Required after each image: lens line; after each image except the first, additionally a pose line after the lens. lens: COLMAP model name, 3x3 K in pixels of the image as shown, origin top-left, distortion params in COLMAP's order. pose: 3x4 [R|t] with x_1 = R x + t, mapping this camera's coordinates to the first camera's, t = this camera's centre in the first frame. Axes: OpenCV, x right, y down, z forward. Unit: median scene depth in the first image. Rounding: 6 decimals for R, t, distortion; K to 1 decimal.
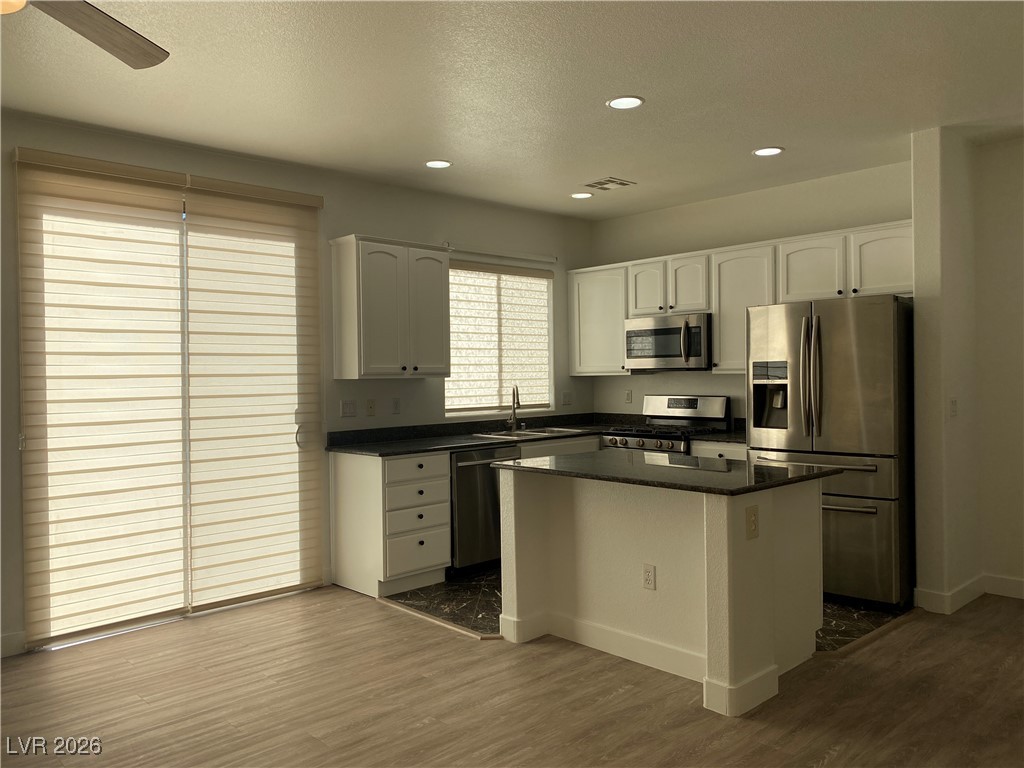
lens RADIAL K [[778.5, 0, 514.0], [0, 778.5, 376.5], [0, 0, 1]] dist [0.029174, -0.035123]
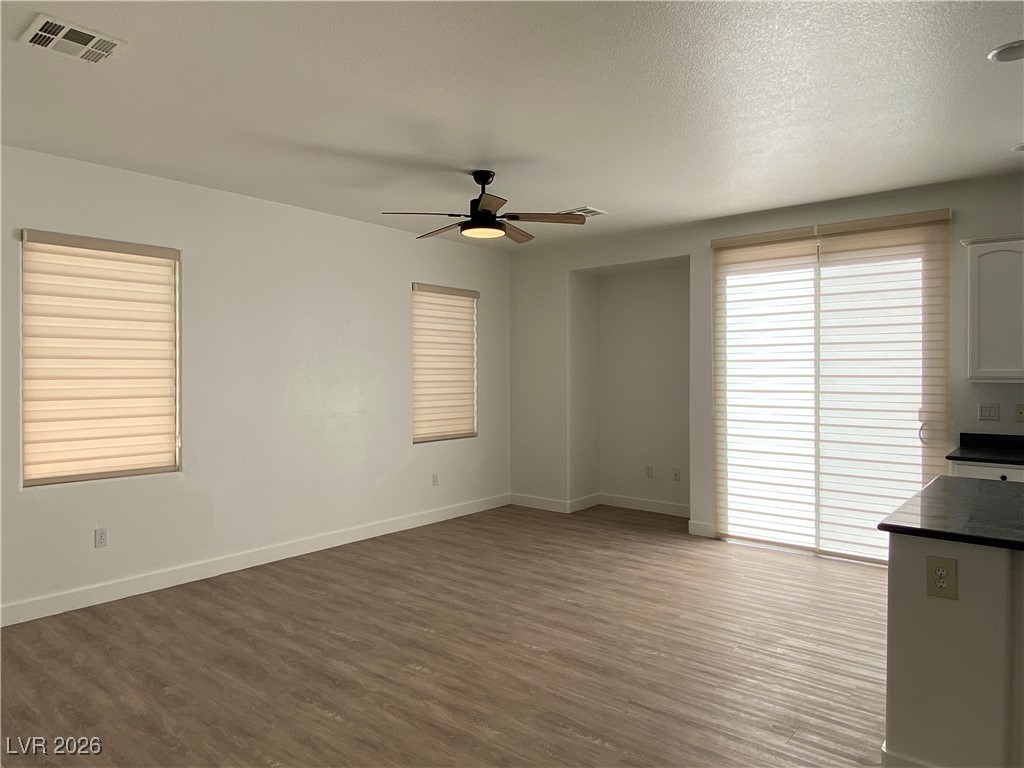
lens RADIAL K [[670.0, 0, 521.1], [0, 670.0, 372.0], [0, 0, 1]] dist [0.045062, -0.006246]
pose [[0.126388, 0.013134, -0.991894, 0.625195], [-0.009514, 0.999882, 0.012027, -0.015635], [0.991935, 0.007917, 0.126498, 0.327746]]
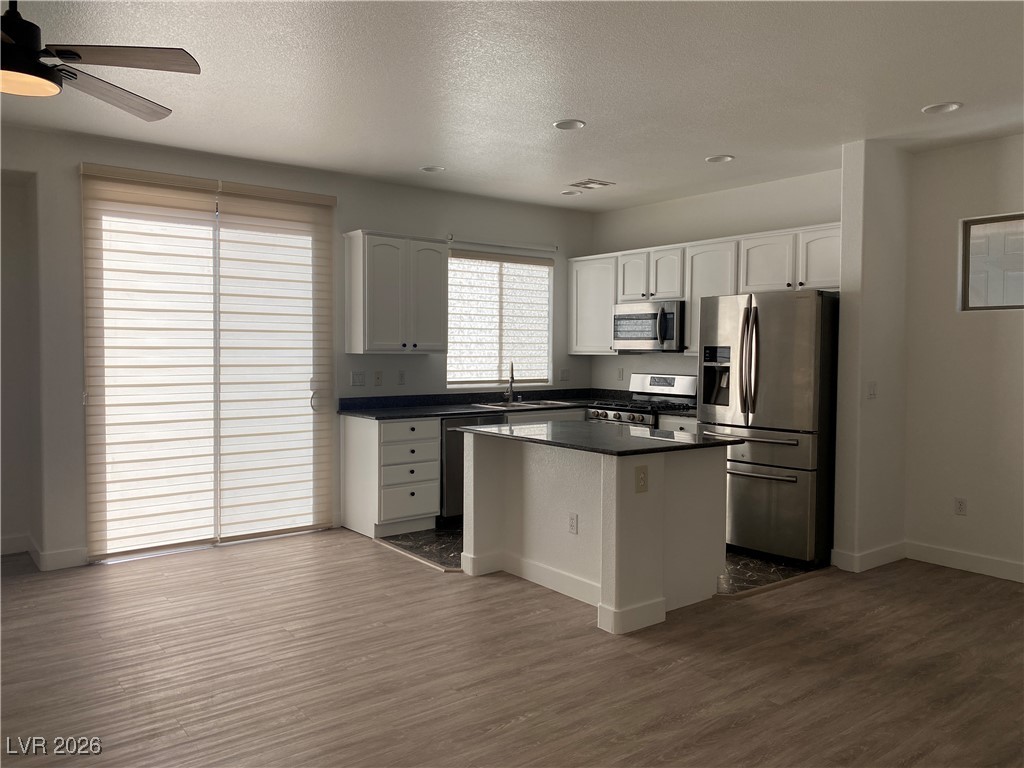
lens RADIAL K [[778.5, 0, 518.2], [0, 778.5, 375.7], [0, 0, 1]] dist [0.029174, -0.035123]
pose [[0.995166, 0.024682, -0.095051, 0.149895], [-0.021659, 0.999230, 0.032711, -0.007098], [0.095785, -0.030494, 0.994935, -0.150765]]
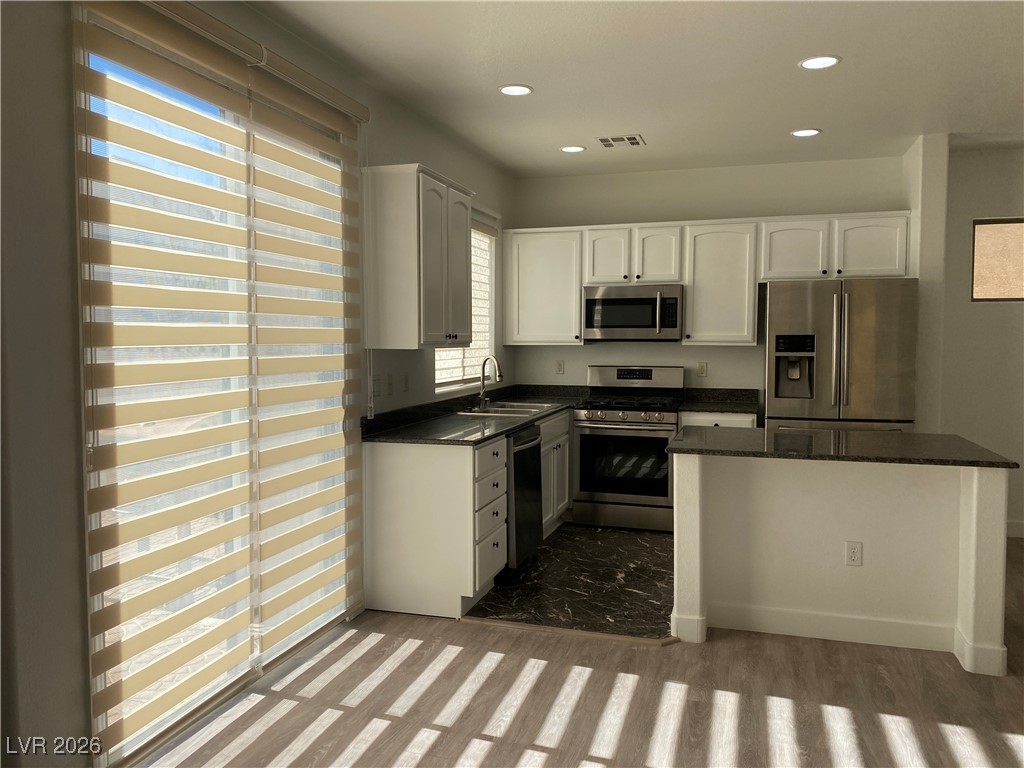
lens RADIAL K [[778.5, 0, 504.8], [0, 778.5, 376.9], [0, 0, 1]] dist [0.029174, -0.035123]
pose [[0.870057, -0.009439, 0.492860, -0.530828], [-0.012283, 0.999091, 0.040816, -0.001046], [-0.492798, -0.041566, 0.869151, 0.279405]]
